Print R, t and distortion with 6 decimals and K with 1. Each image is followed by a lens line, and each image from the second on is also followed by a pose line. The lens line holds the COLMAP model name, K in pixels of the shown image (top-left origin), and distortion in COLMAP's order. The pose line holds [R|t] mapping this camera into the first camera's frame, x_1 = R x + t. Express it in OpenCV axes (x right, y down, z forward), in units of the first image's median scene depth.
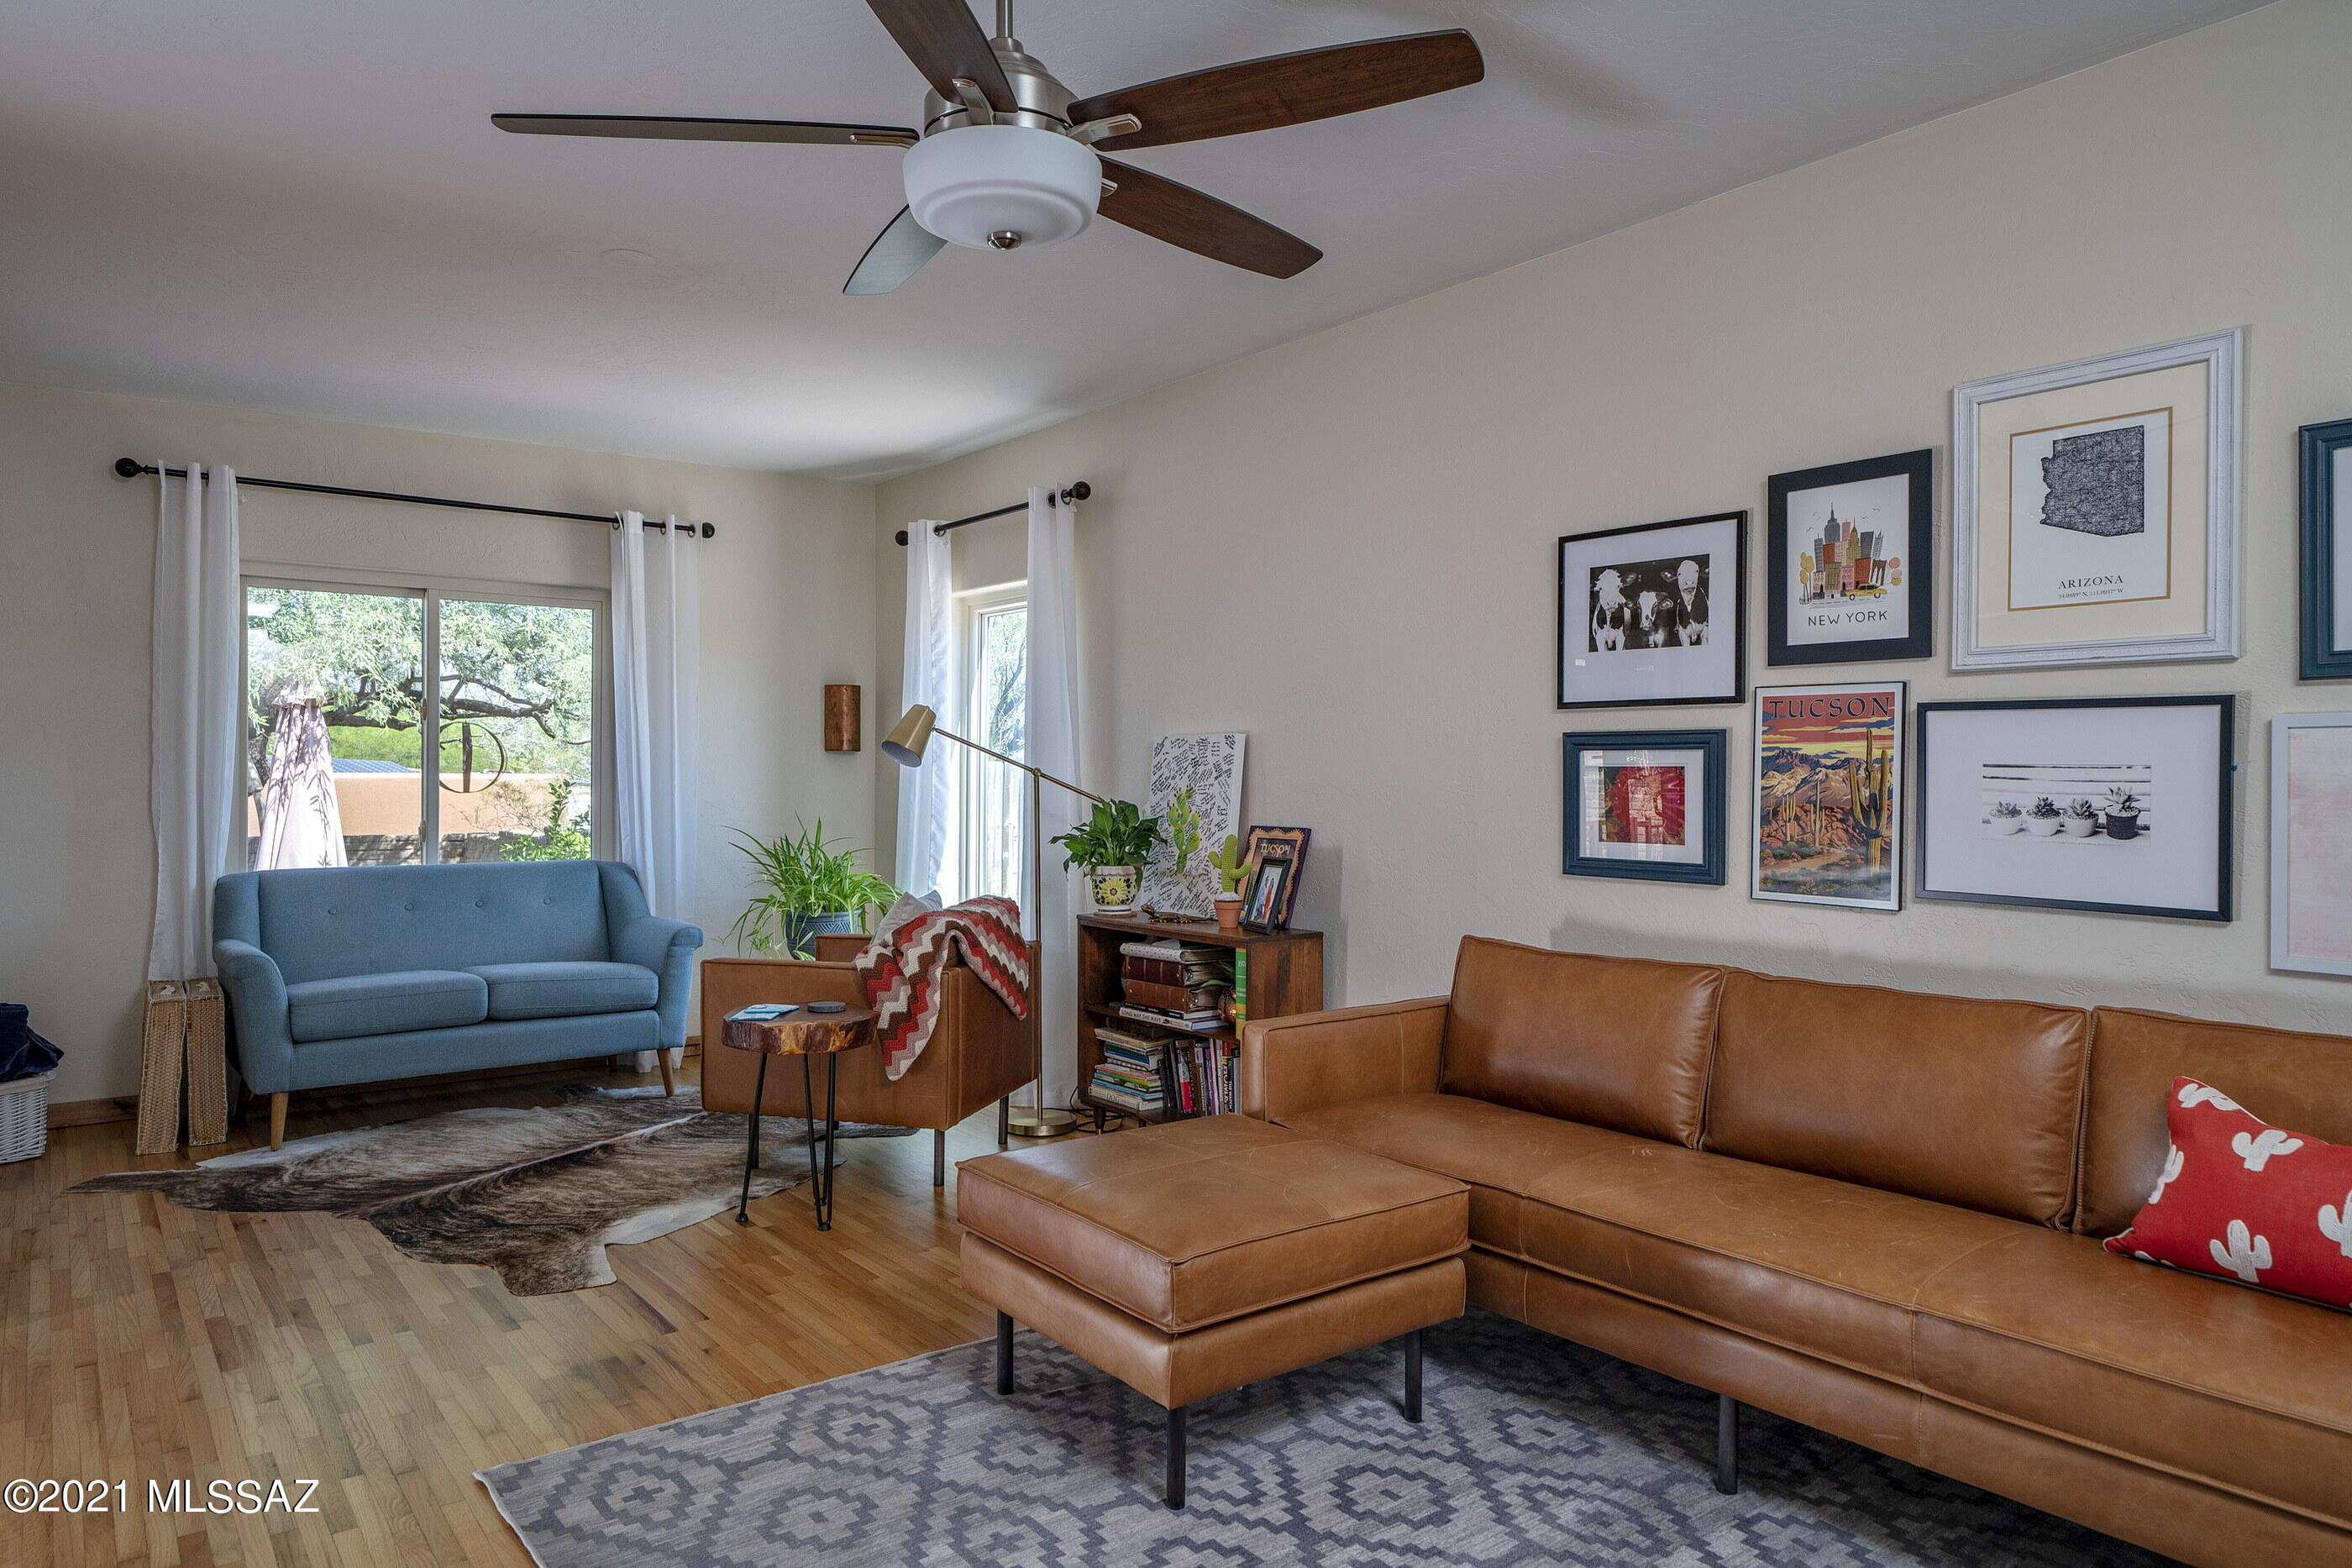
lens RADIAL K [[1434.3, 0, 1175.8], [0, 1434.3, 779.6], [0, 0, 1]] dist [0.004205, 0.000462]
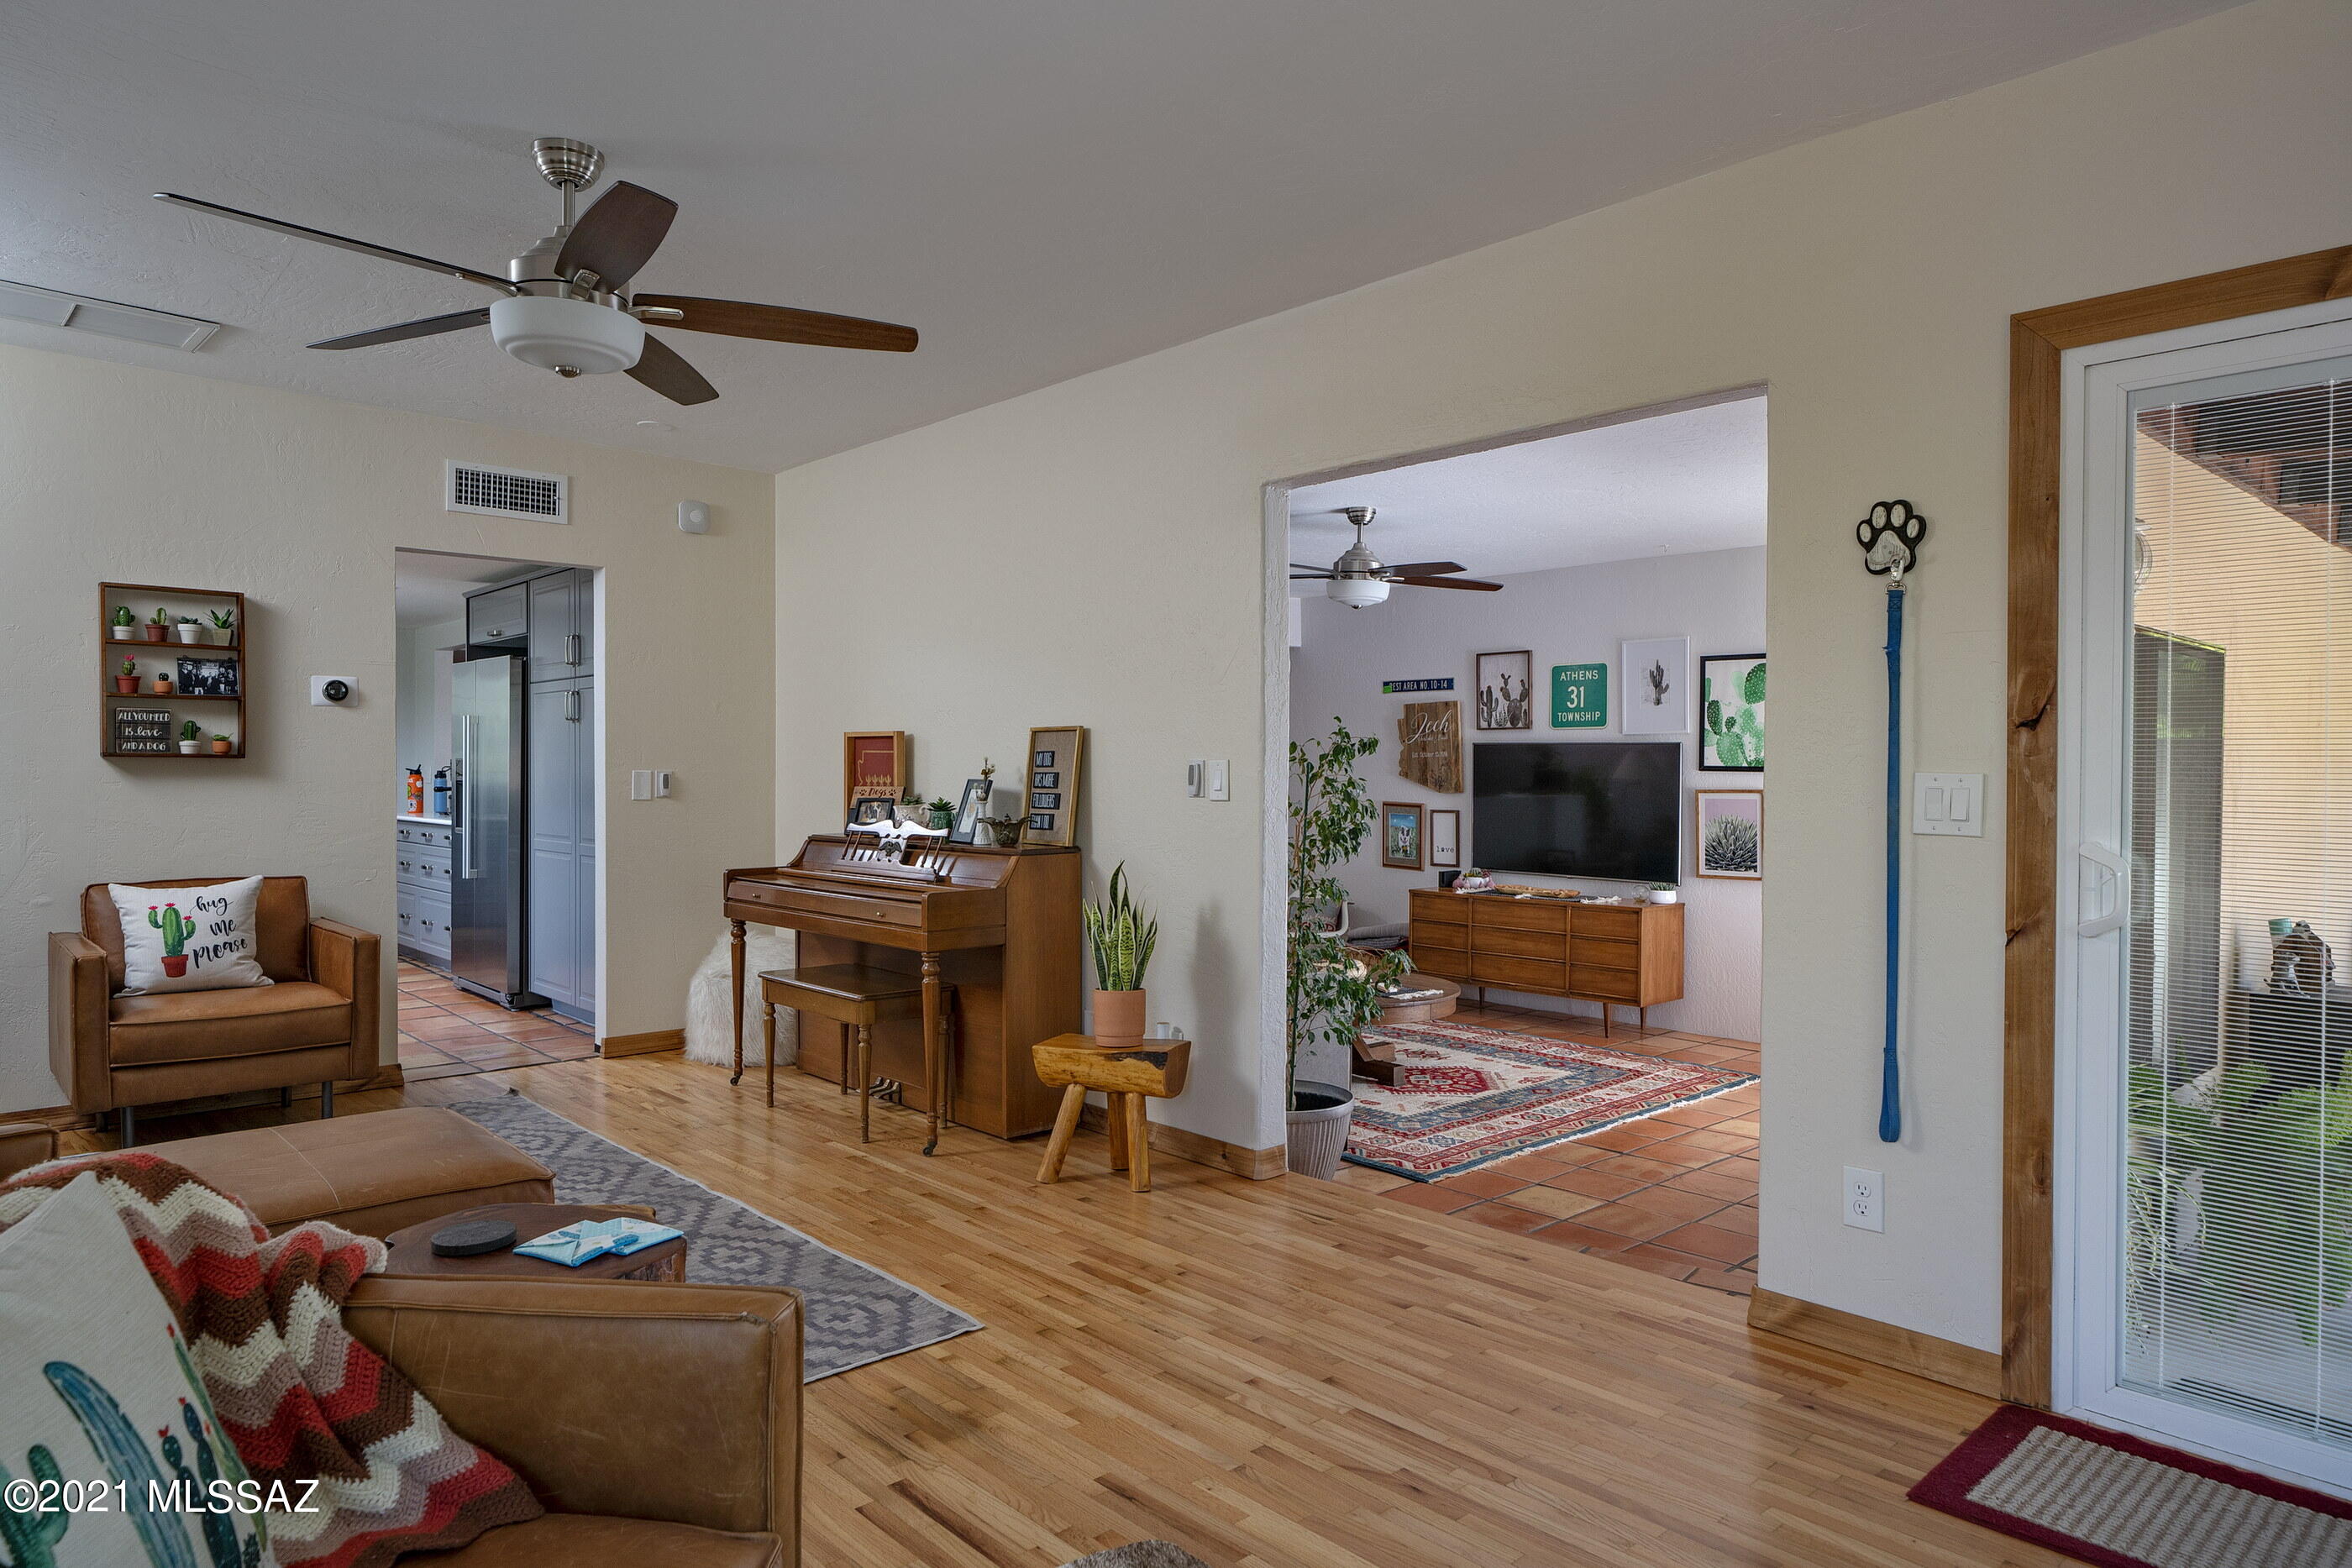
lens RADIAL K [[1434.3, 0, 1174.0], [0, 1434.3, 781.2], [0, 0, 1]] dist [0.004205, 0.000462]
pose [[-0.997302, -0.008520, -0.072910, -0.459166], [-0.009813, 0.999801, 0.017393, -0.009464], [0.072747, 0.018061, -0.997187, 1.848598]]
